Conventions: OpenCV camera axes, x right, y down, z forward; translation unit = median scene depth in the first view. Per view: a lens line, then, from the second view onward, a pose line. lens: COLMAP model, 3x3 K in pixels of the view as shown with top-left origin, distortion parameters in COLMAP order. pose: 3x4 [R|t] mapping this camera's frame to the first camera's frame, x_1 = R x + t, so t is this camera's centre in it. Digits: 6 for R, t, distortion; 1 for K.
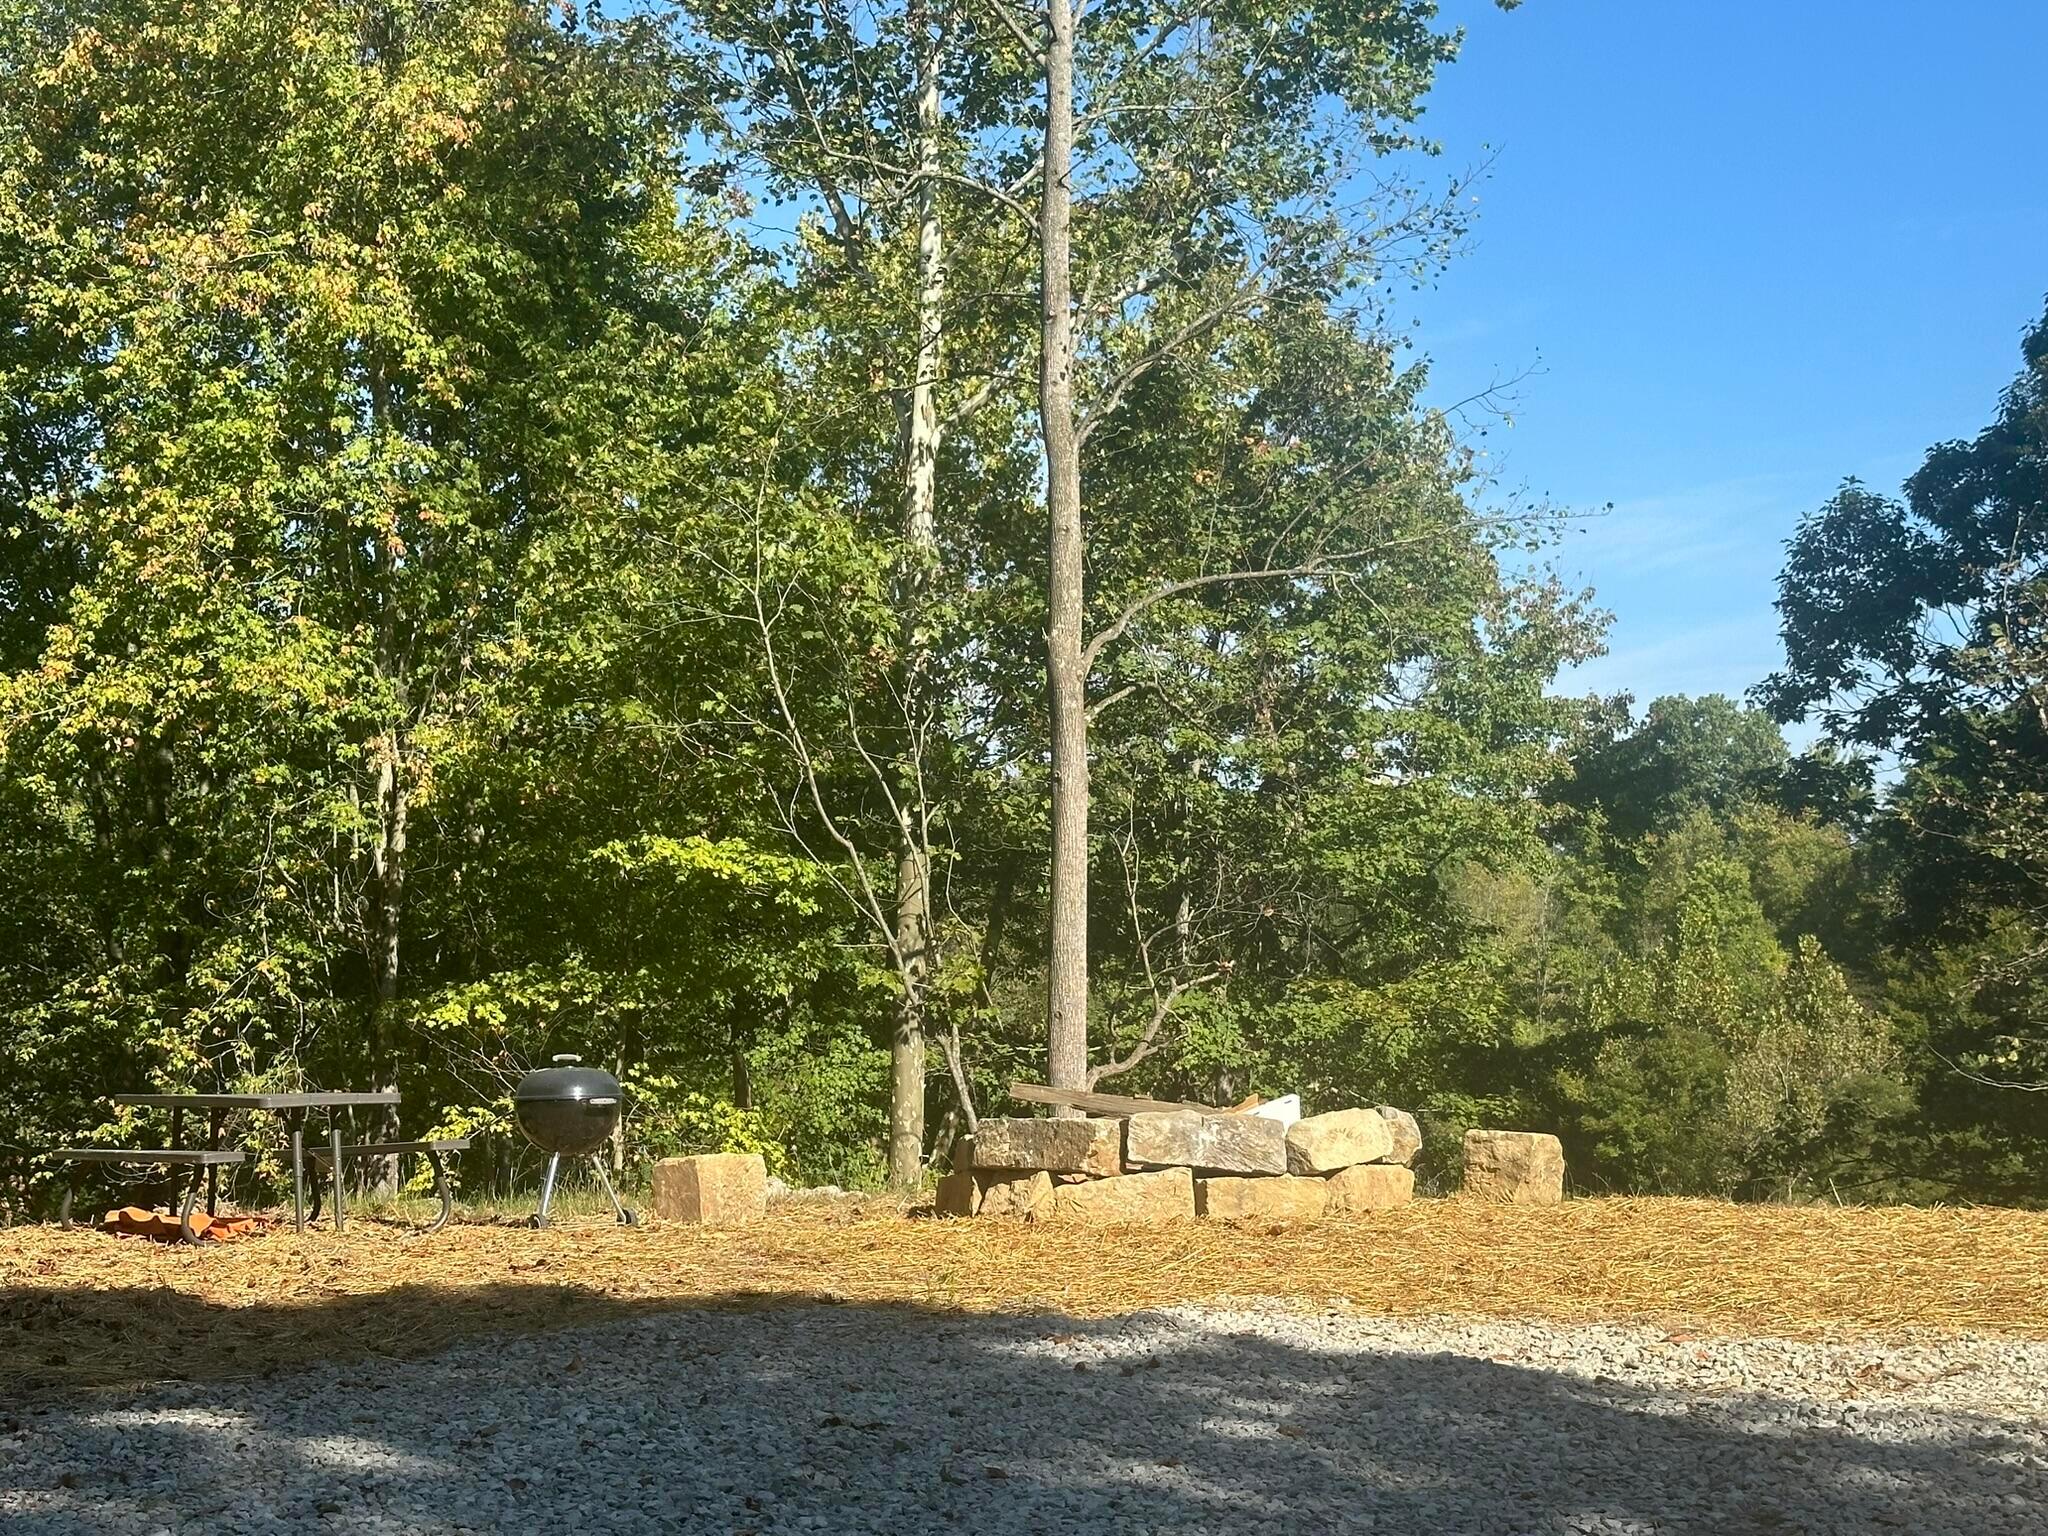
lens RADIAL K [[2506.5, 0, 1024.0], [0, 2506.5, 768.0], [0, 0, 1]] dist [0.057443, 0.005776]
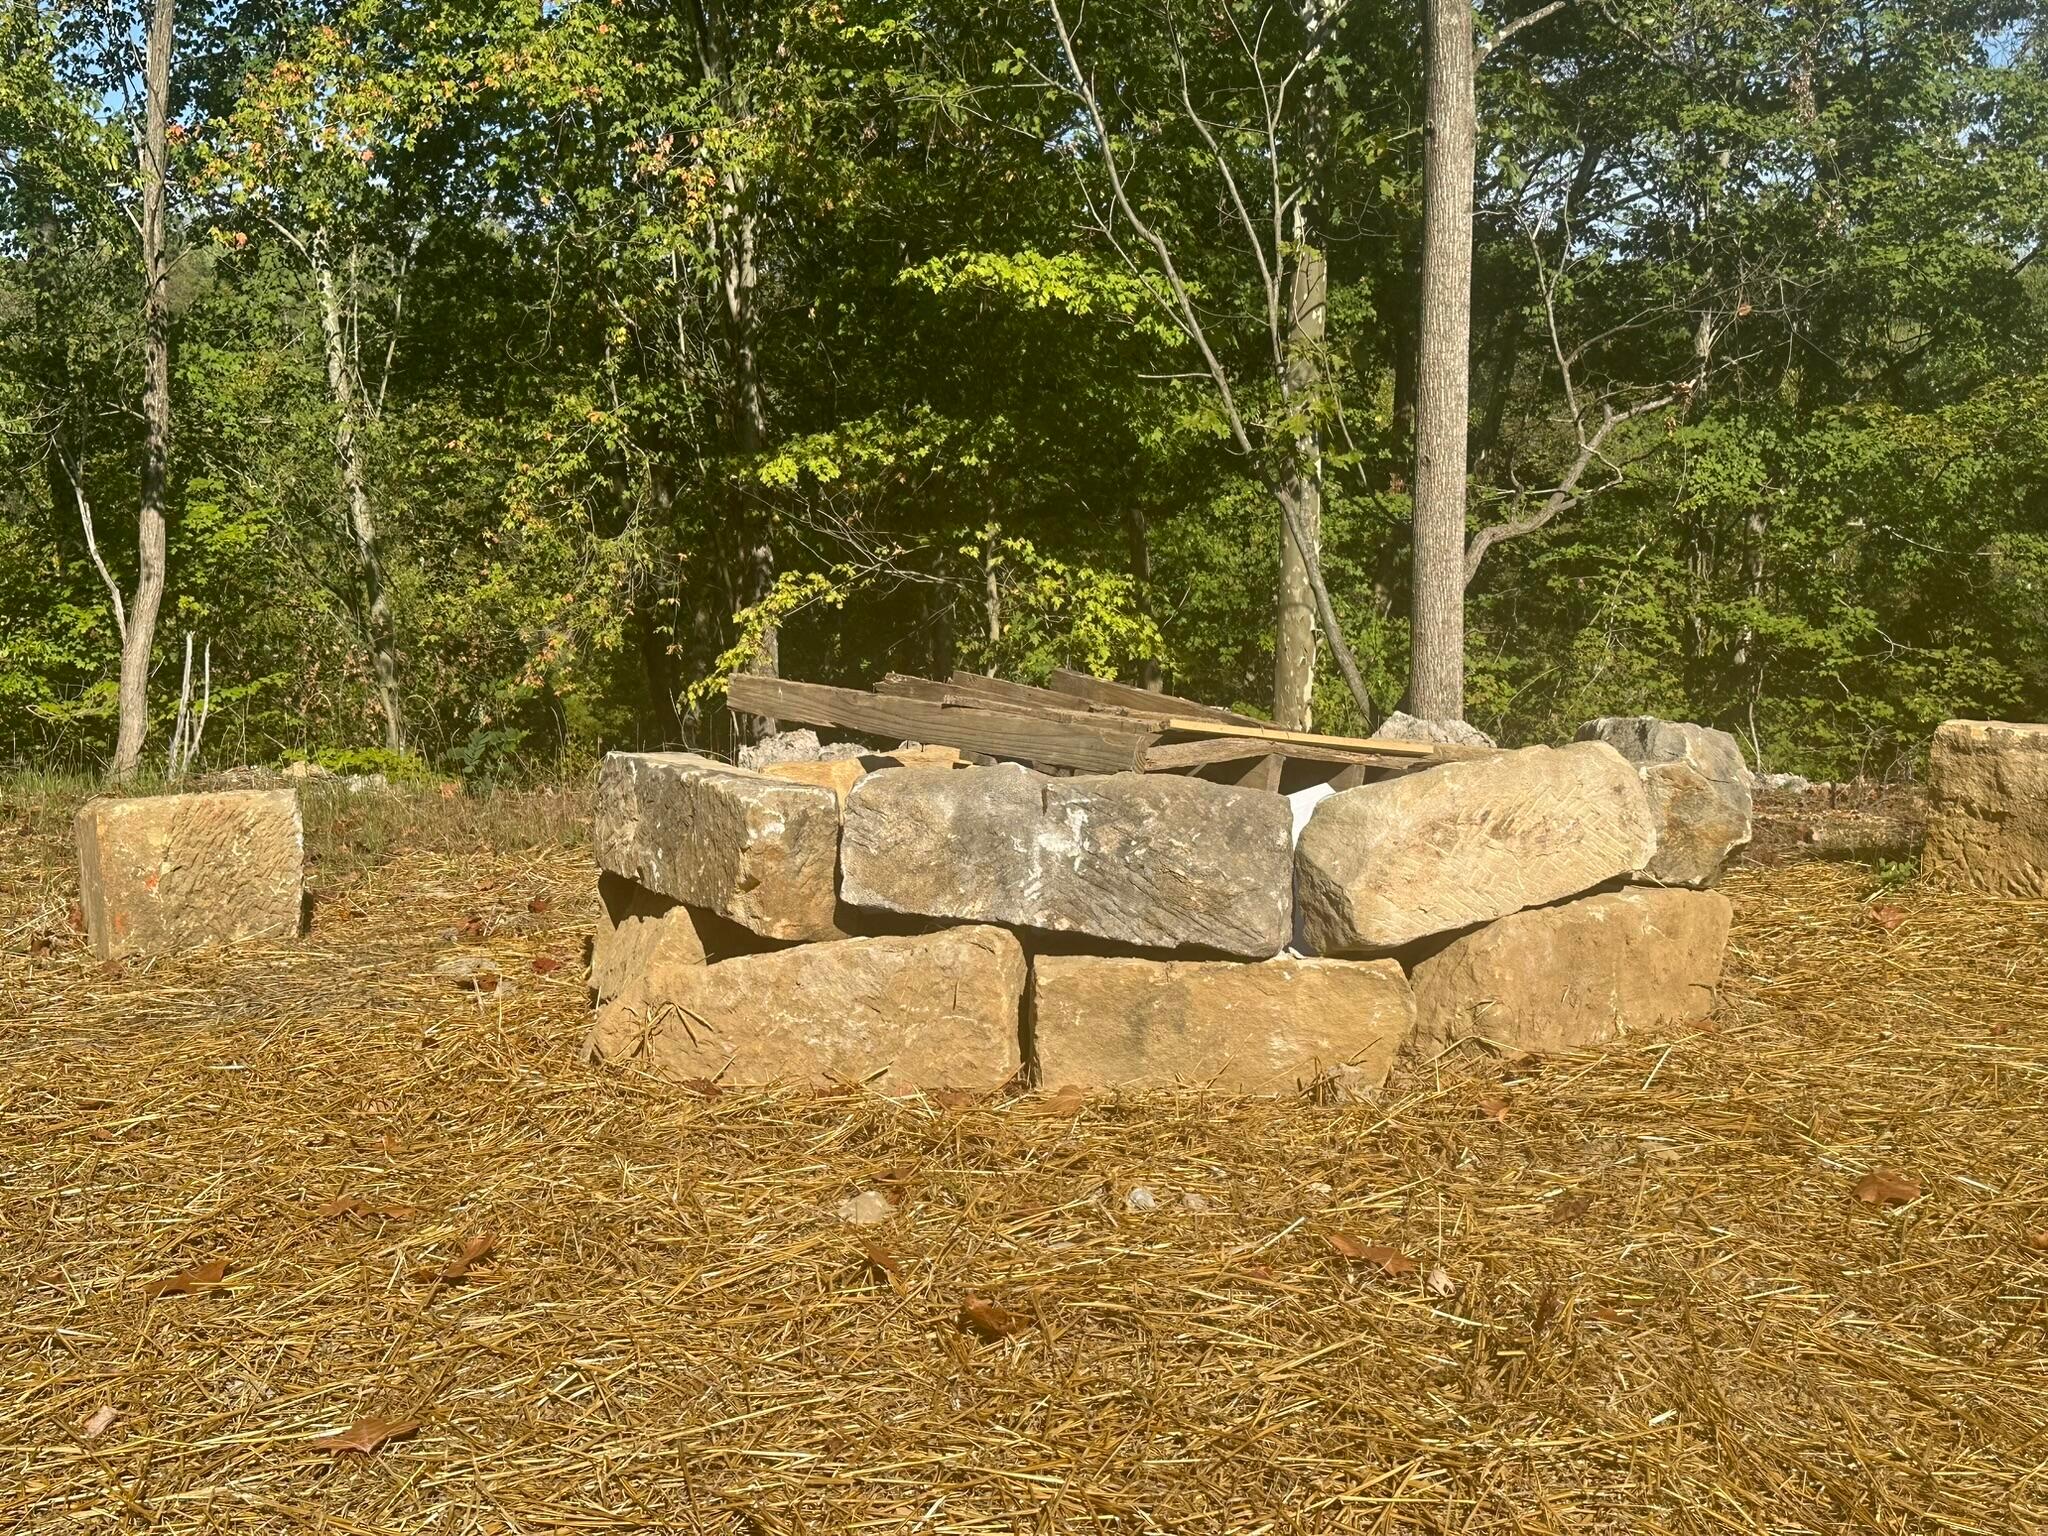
lens RADIAL K [[2154.6, 0, 1024.0], [0, 2154.6, 768.0], [0, 0, 1]] dist [0.220543, -0.472033]
pose [[0.965689, 0.018738, -0.259023, 0.056792], [0.043569, 0.971568, 0.232716, 0.025542], [0.256019, -0.236017, 0.937417, 0.277534]]
